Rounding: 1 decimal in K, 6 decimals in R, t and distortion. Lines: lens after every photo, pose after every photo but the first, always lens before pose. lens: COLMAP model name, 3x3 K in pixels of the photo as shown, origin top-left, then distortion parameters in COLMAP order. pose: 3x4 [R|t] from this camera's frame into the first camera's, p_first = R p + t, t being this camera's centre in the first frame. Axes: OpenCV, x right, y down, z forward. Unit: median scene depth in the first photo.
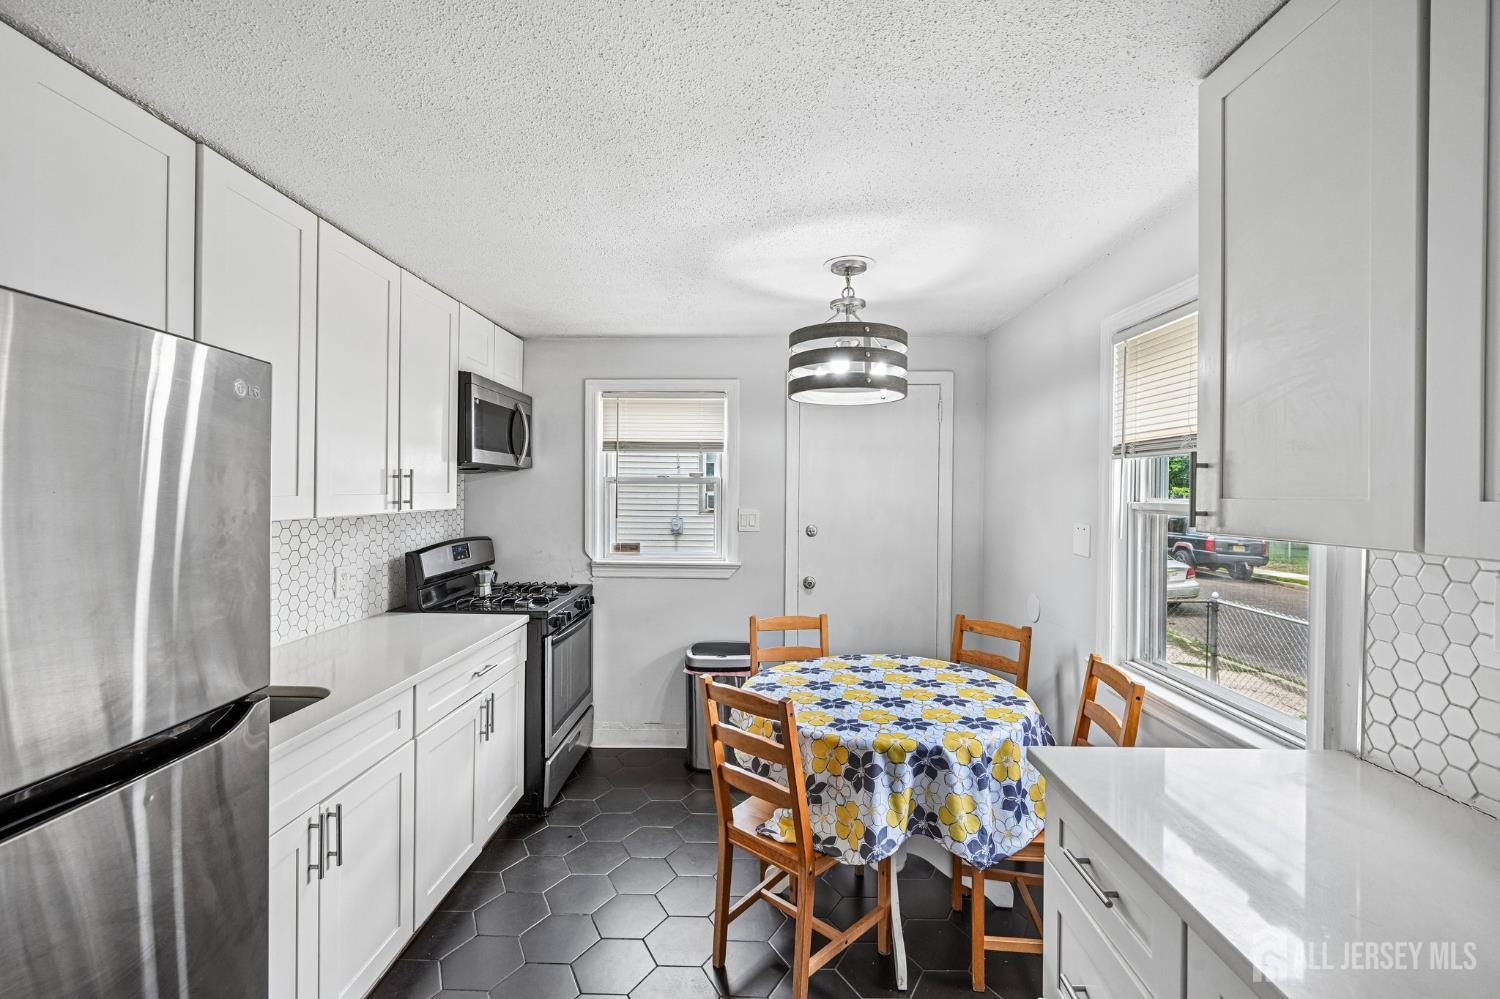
lens RADIAL K [[658.3, 0, 744.1], [0, 658.3, 491.5], [0, 0, 1]] dist [-0.000004, -0.000175]
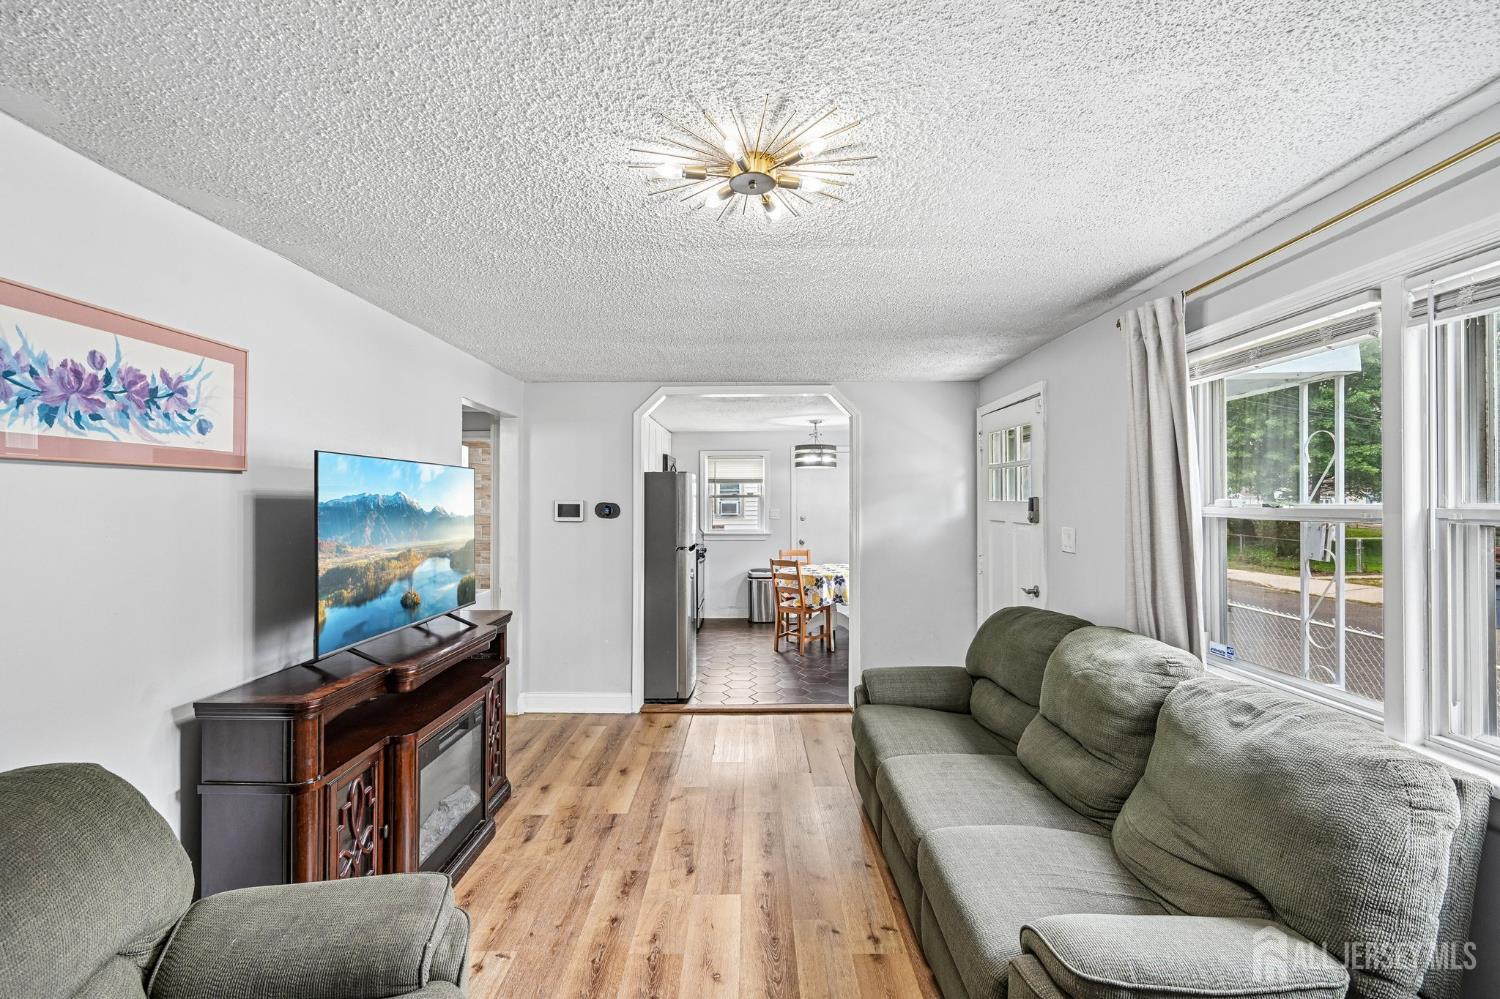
lens RADIAL K [[658.3, 0, 744.1], [0, 658.3, 491.5], [0, 0, 1]] dist [-0.000004, -0.000175]
pose [[0.999711, -0.008833, 0.022377, -0.223265], [0.009091, 0.999893, -0.011434, -0.011297], [-0.022274, 0.011634, 0.999684, -1.889105]]
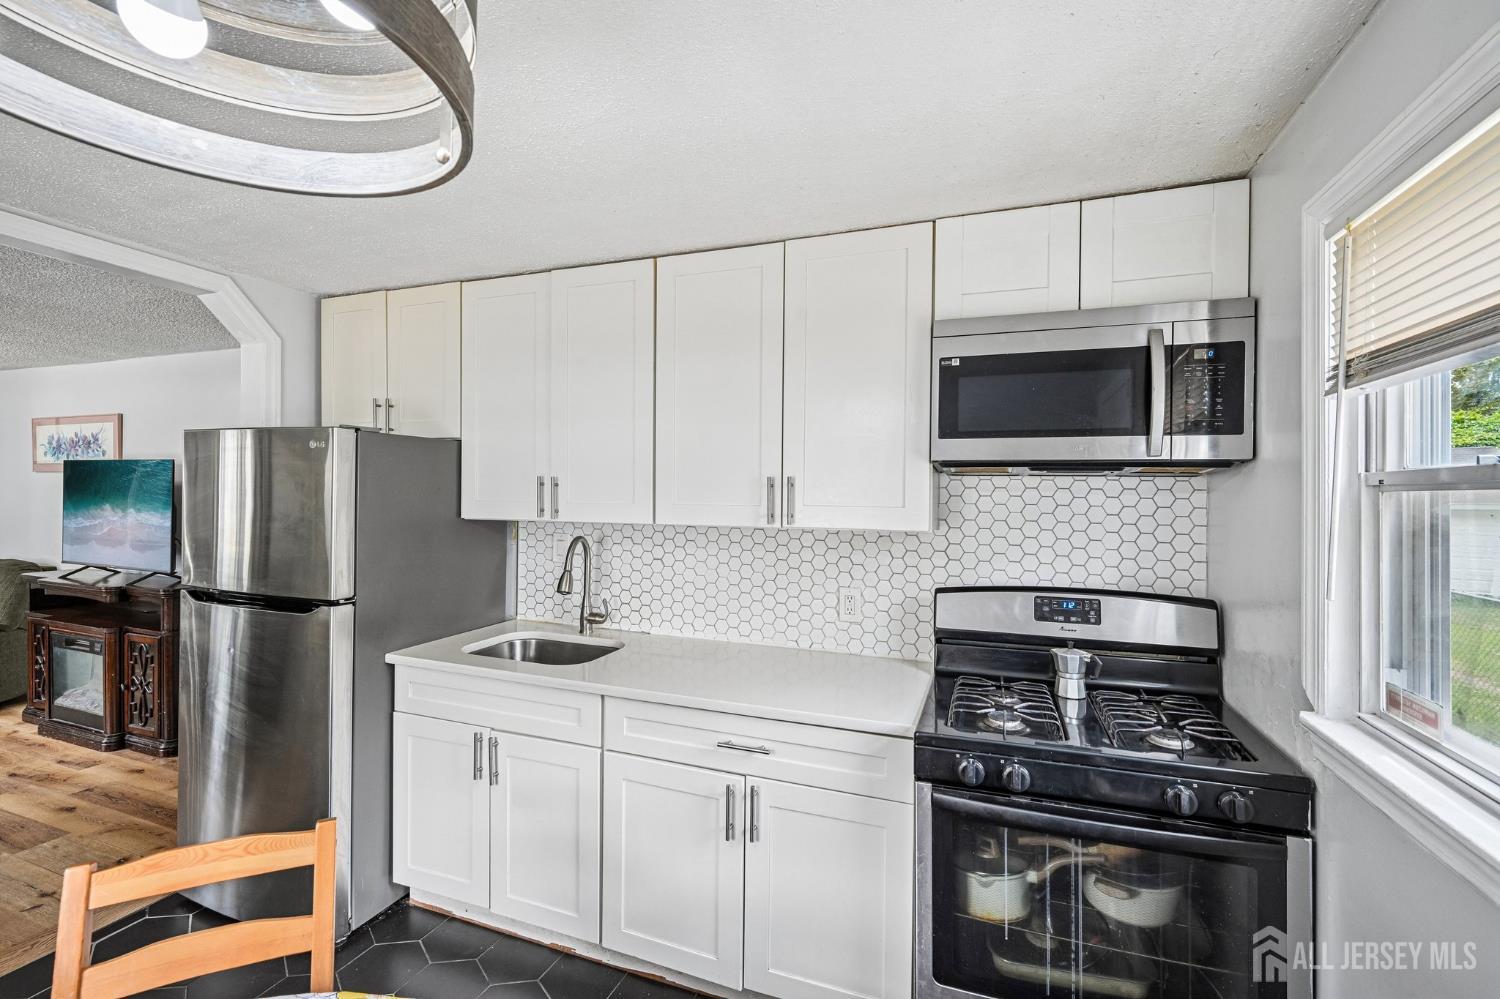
lens RADIAL K [[658.3, 0, 744.1], [0, 658.3, 491.5], [0, 0, 1]] dist [-0.000004, -0.000175]
pose [[-0.325639, -0.007525, -0.945464, 0.303622], [-0.012155, 0.999919, -0.003772, -0.011850], [0.945416, 0.010264, -0.325704, 1.249833]]
